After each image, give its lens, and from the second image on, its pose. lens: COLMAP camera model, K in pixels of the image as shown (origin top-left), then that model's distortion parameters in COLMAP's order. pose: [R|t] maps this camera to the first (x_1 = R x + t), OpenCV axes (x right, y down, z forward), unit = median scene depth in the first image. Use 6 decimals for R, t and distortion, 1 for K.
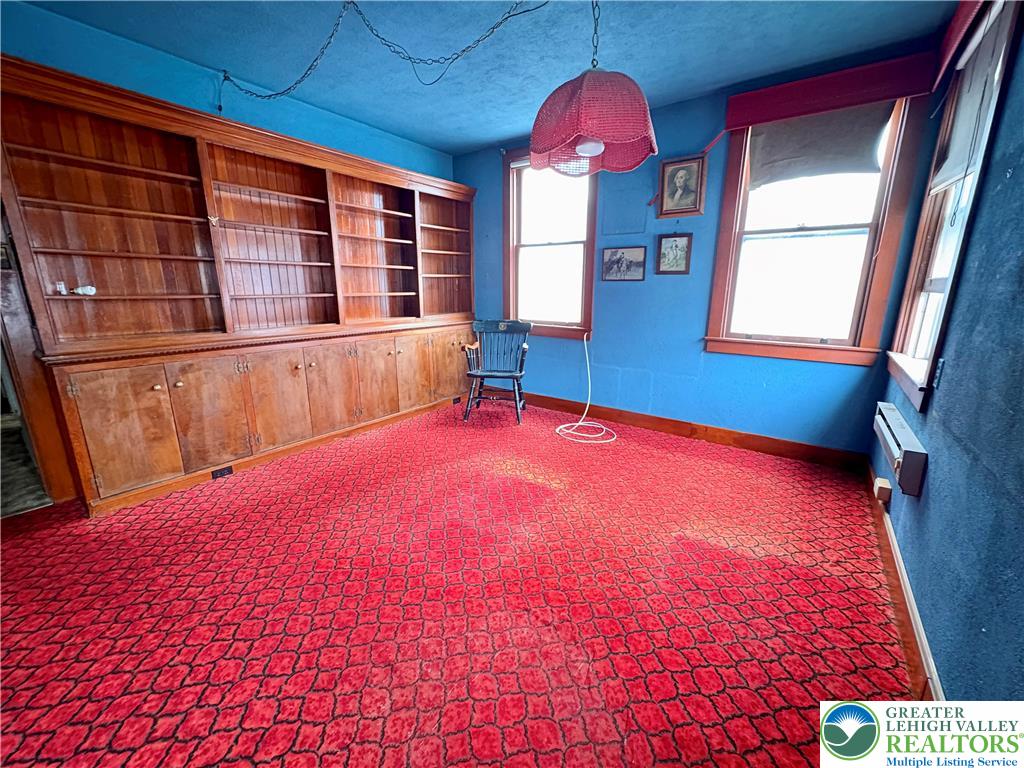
lens RADIAL K [[407.8, 0, 511.7], [0, 407.8, 384.3], [0, 0, 1]] dist [-0.000364, 0.000055]
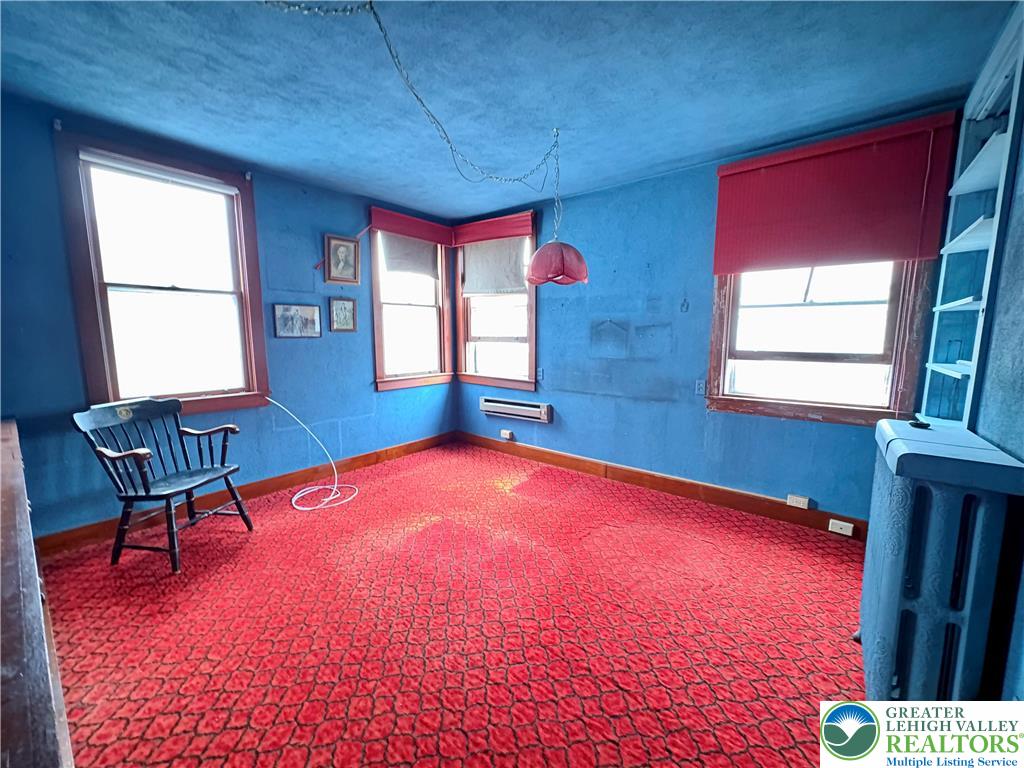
lens RADIAL K [[407.8, 0, 511.7], [0, 407.8, 384.3], [0, 0, 1]] dist [-0.000364, 0.000055]
pose [[0.046376, -0.132888, 0.990046, -1.057604], [0.233183, 0.965170, 0.118626, -0.217729], [-0.971326, 0.225360, 0.075748, 0.693323]]
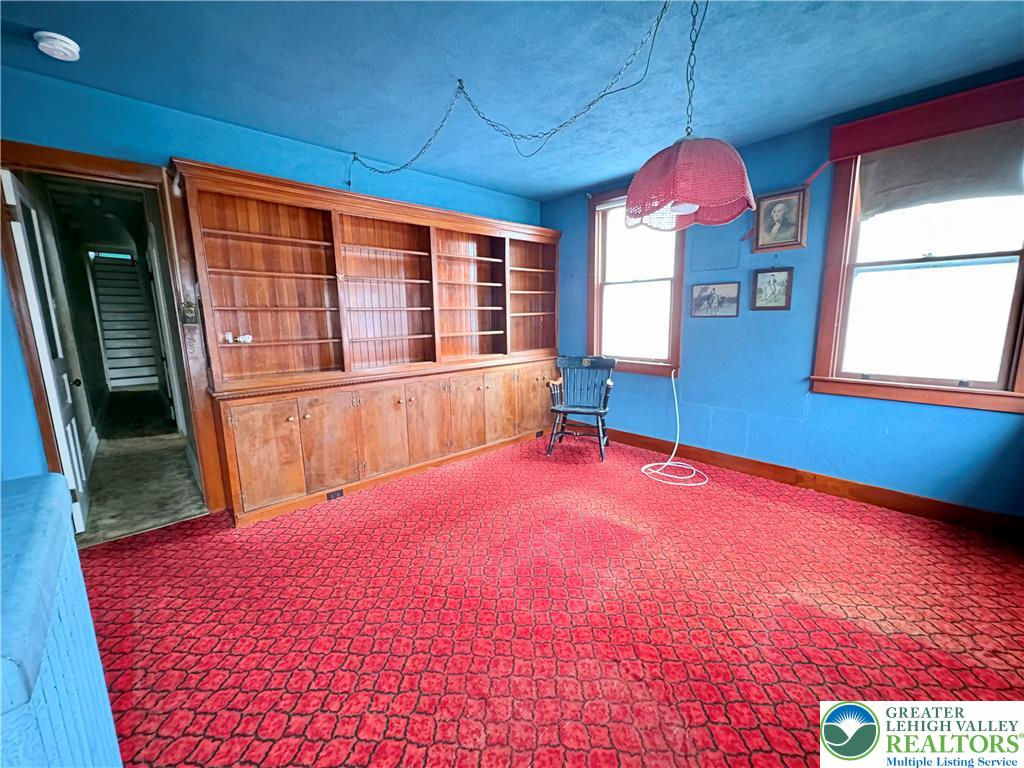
lens RADIAL K [[407.8, 0, 511.7], [0, 407.8, 384.3], [0, 0, 1]] dist [-0.000364, 0.000055]
pose [[0.982001, 0.010824, -0.188563, -0.022841], [-0.023626, 0.997554, -0.065779, -0.029922], [0.187390, 0.069050, 0.979856, -0.041742]]
